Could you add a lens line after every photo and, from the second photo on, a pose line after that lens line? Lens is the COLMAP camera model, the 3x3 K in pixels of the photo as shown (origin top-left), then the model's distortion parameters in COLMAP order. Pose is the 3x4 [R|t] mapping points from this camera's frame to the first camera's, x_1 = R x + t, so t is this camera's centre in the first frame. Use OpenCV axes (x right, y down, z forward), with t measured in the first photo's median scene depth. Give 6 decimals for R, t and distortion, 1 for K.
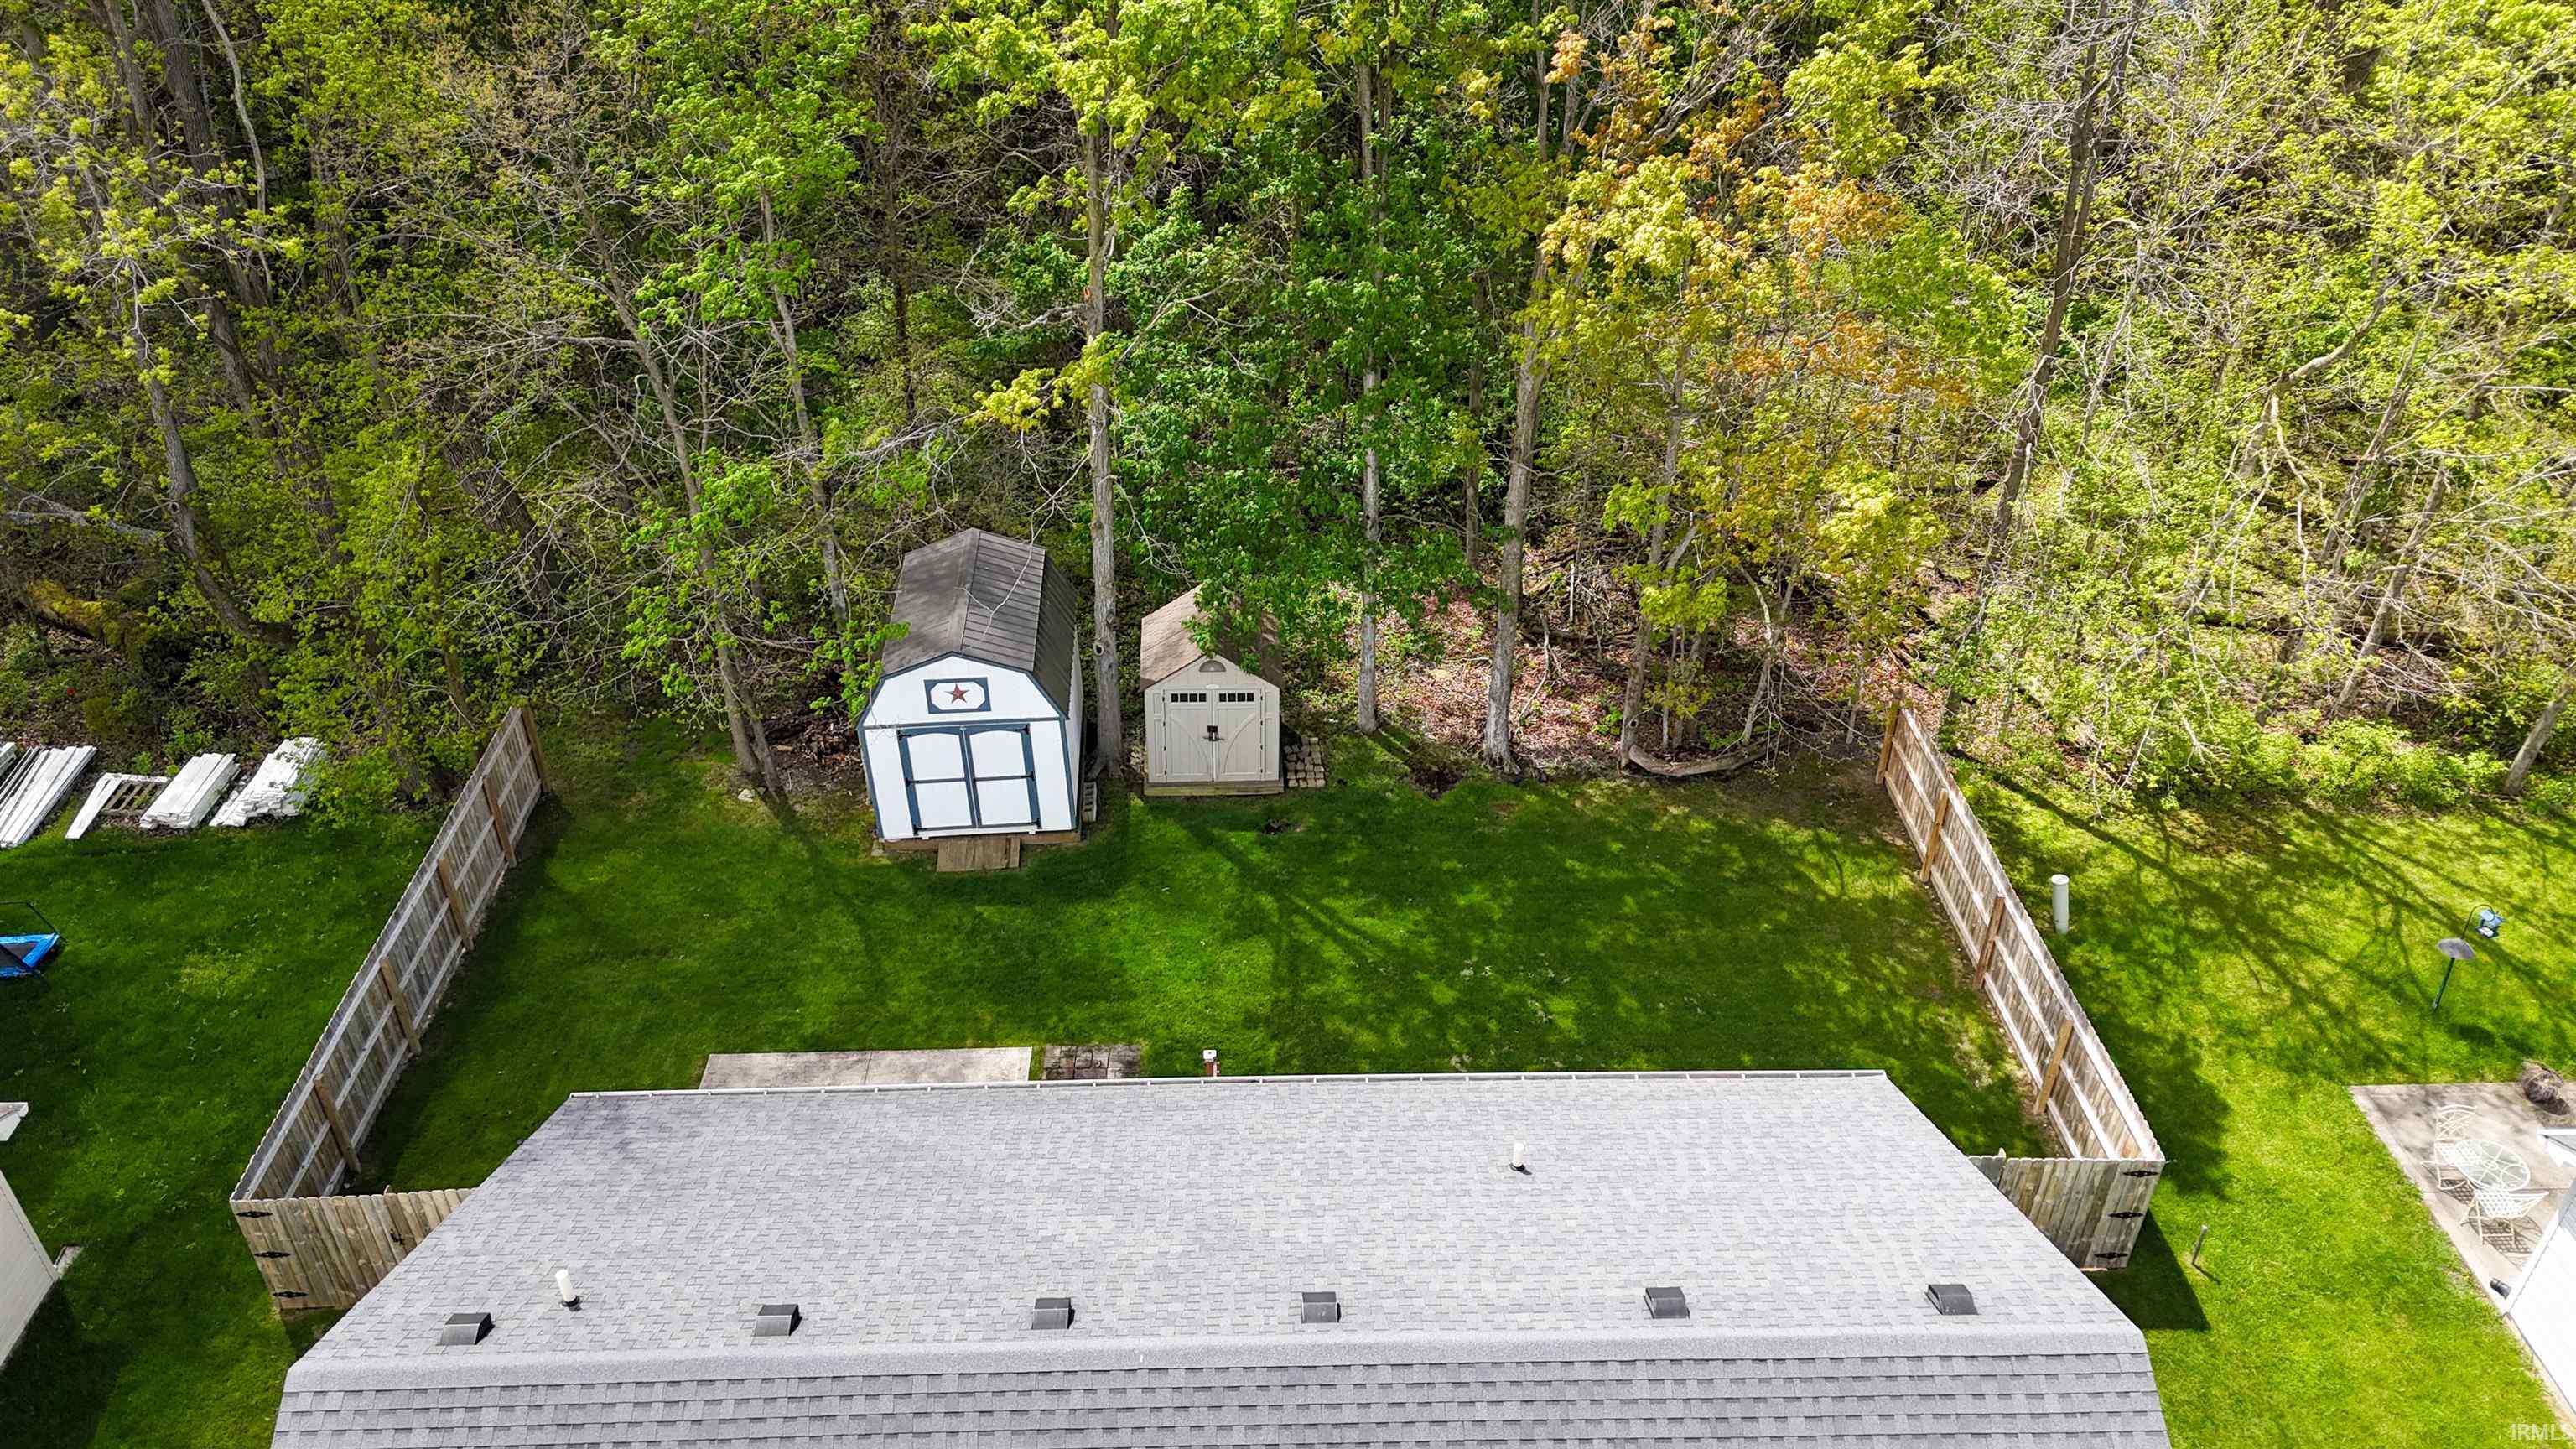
lens RADIAL K [[1871.8, 0, 1269.2], [0, 1871.8, 725.7], [0, 0, 1]] dist [0.041303, -0.025452]
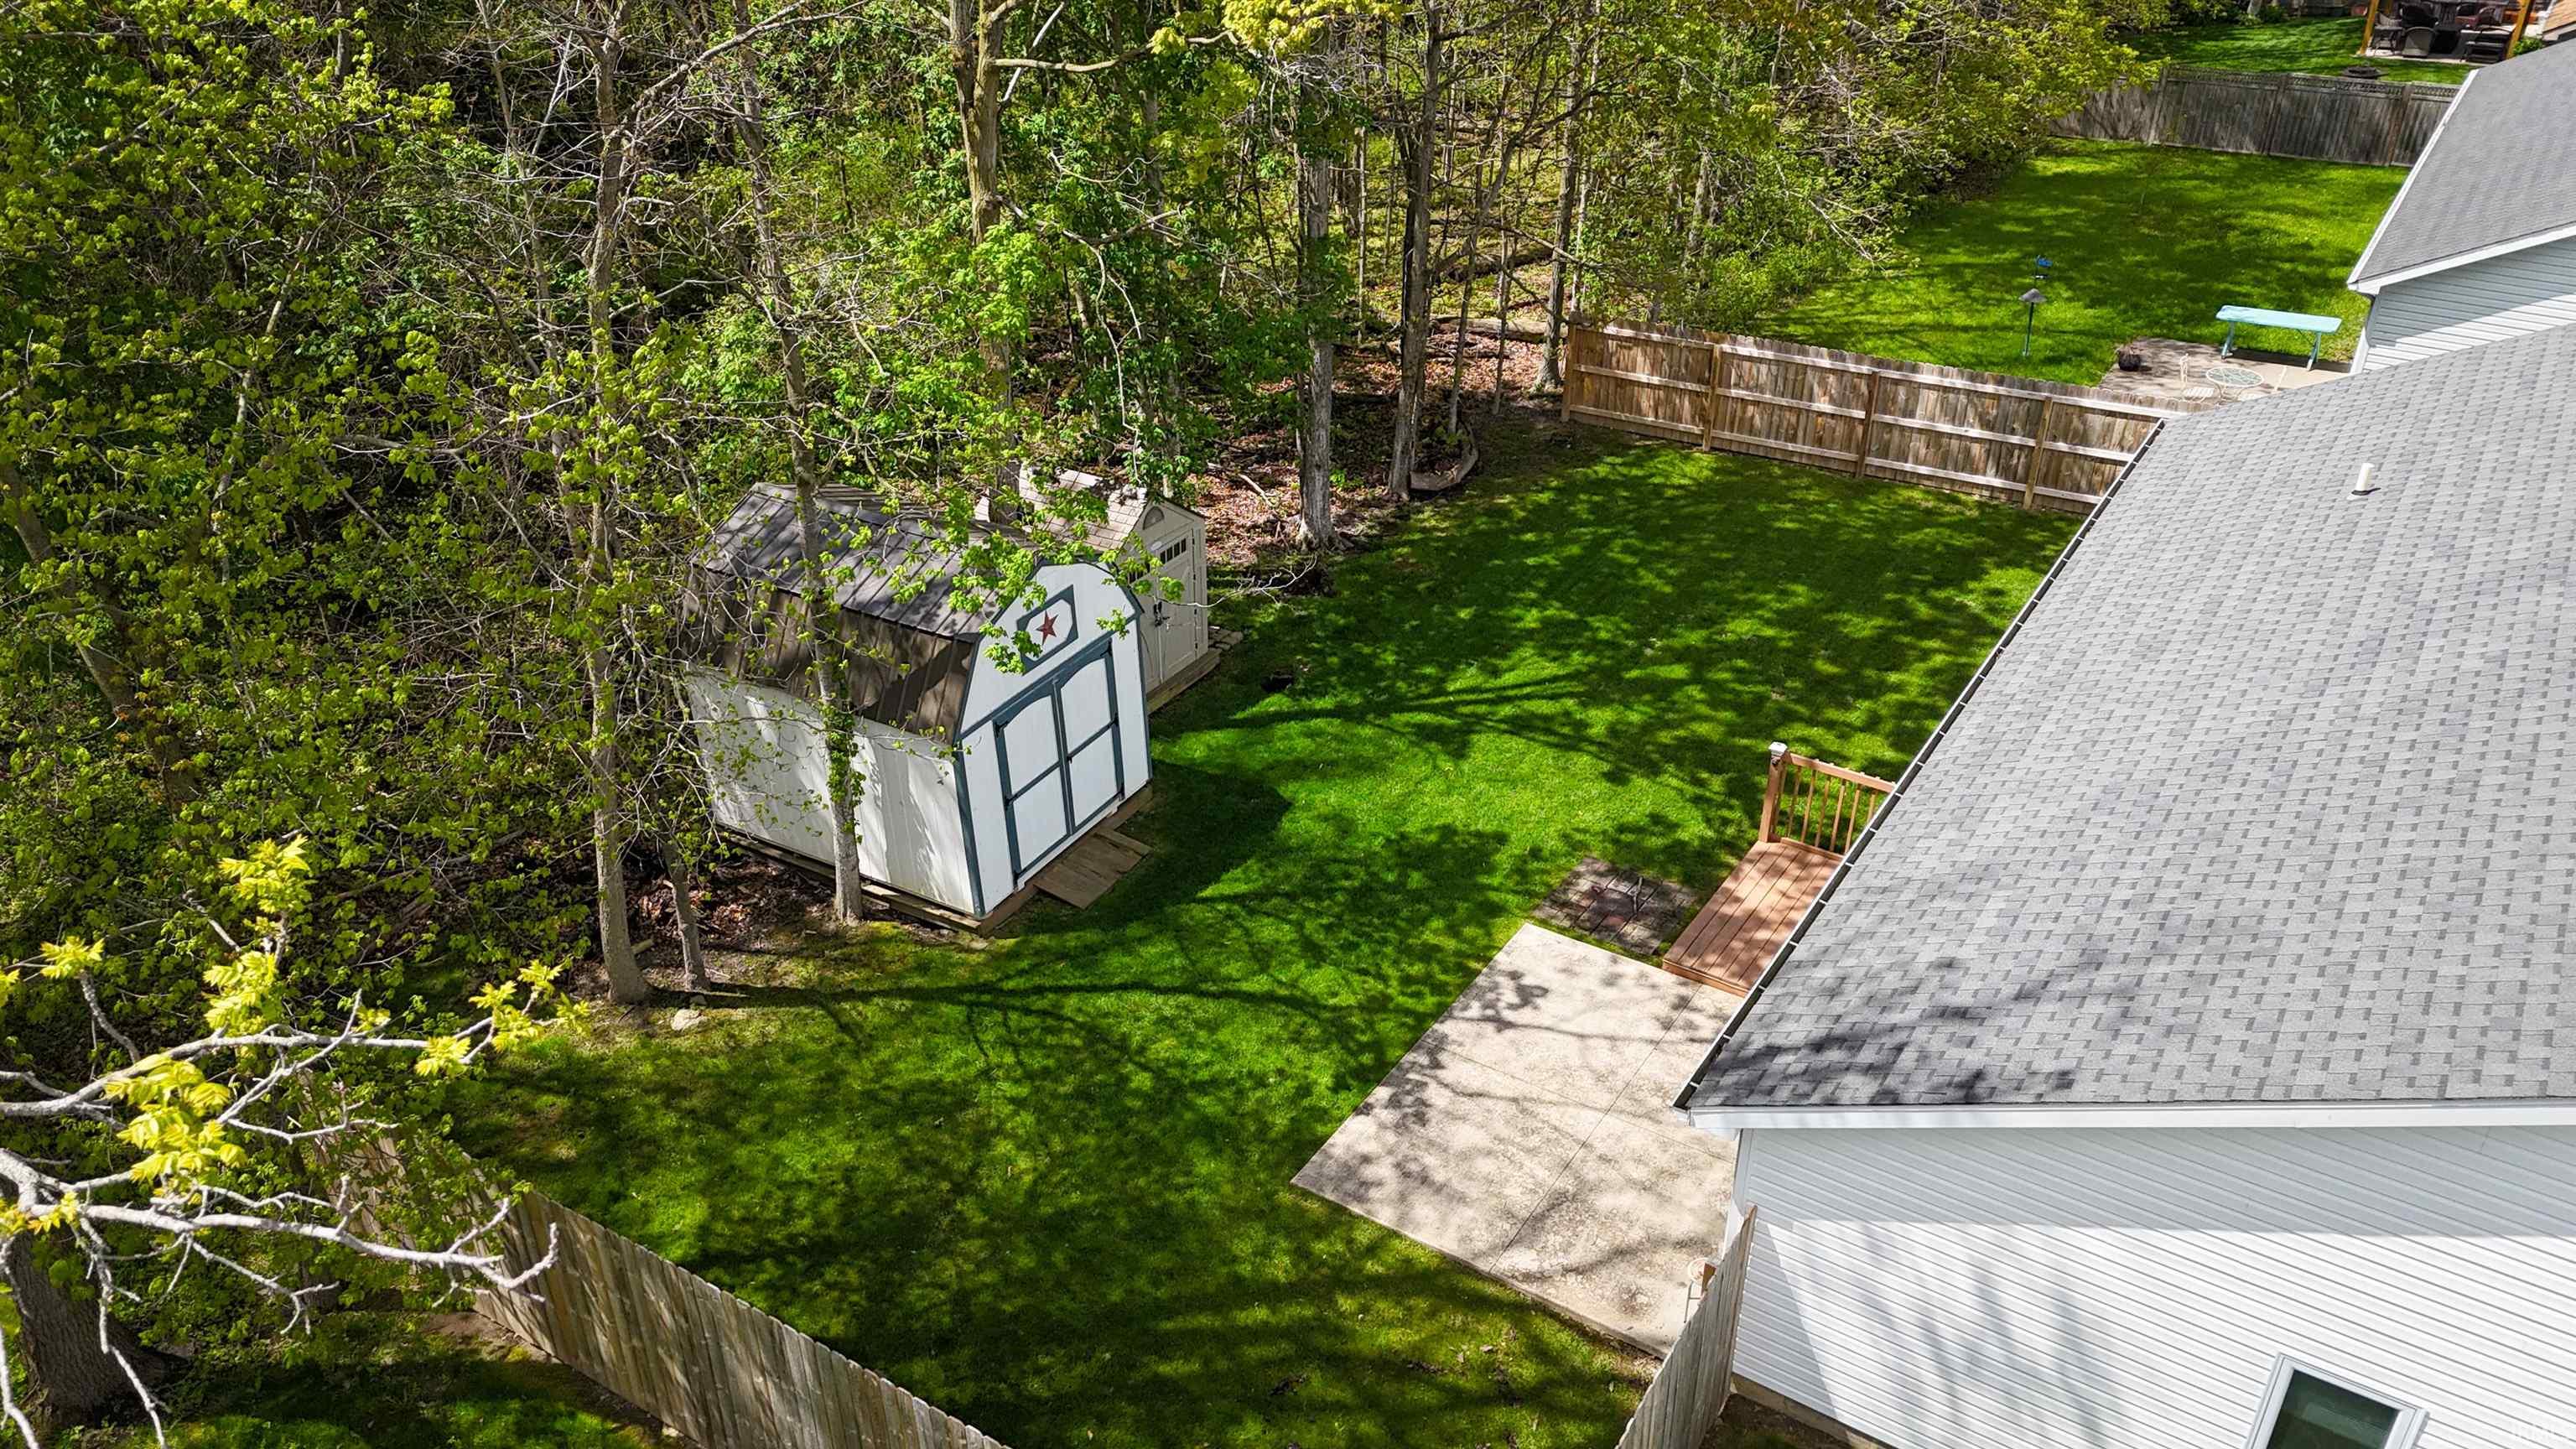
lens RADIAL K [[1871.8, 0, 1284.8], [0, 1871.8, 734.3], [0, 0, 1]] dist [0.041303, -0.025452]
pose [[0.565218, -0.417528, 0.711477, -0.592473], [0.478995, 0.868284, 0.129023, -0.028456], [-0.671634, 0.267868, 0.690763, 0.475366]]
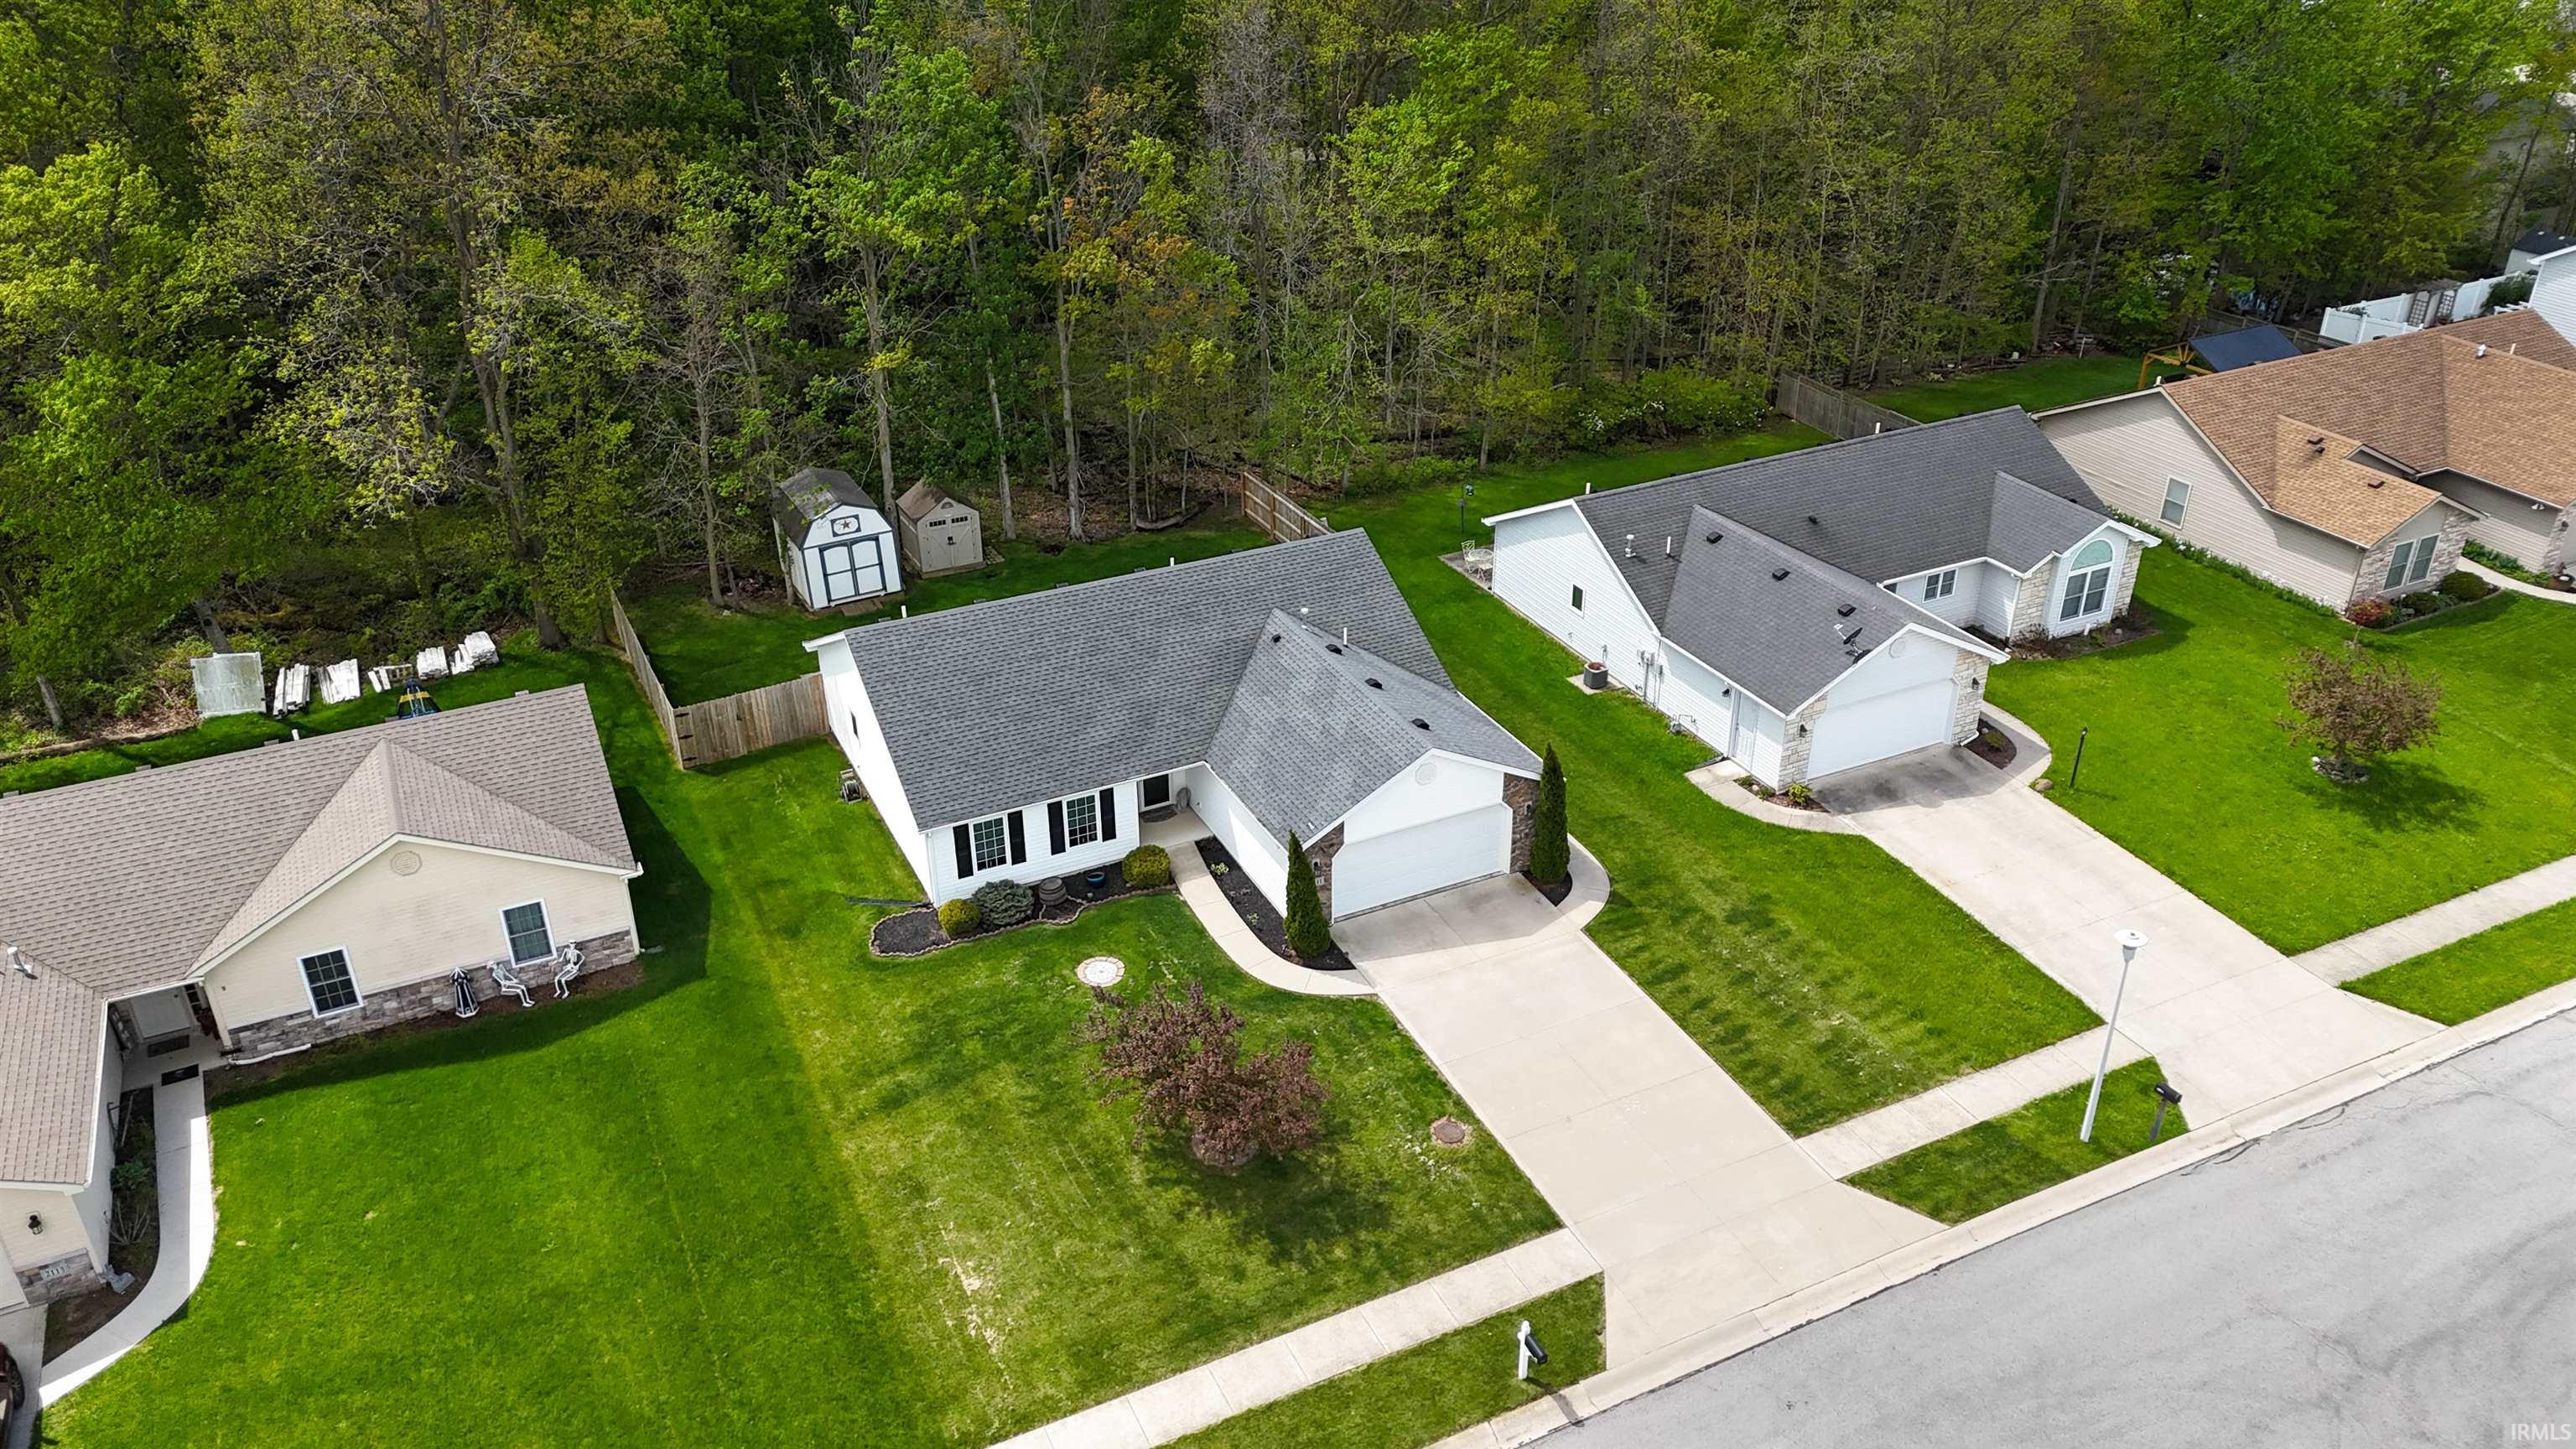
lens RADIAL K [[1871.8, 0, 1308.2], [0, 1871.8, 732.6], [0, 0, 1]] dist [0.041303, -0.025452]
pose [[0.901505, -0.214865, 0.375663, -0.534760], [0.256429, 0.964459, -0.063737, 0.475964], [-0.348617, 0.153790, 0.924562, -1.124343]]
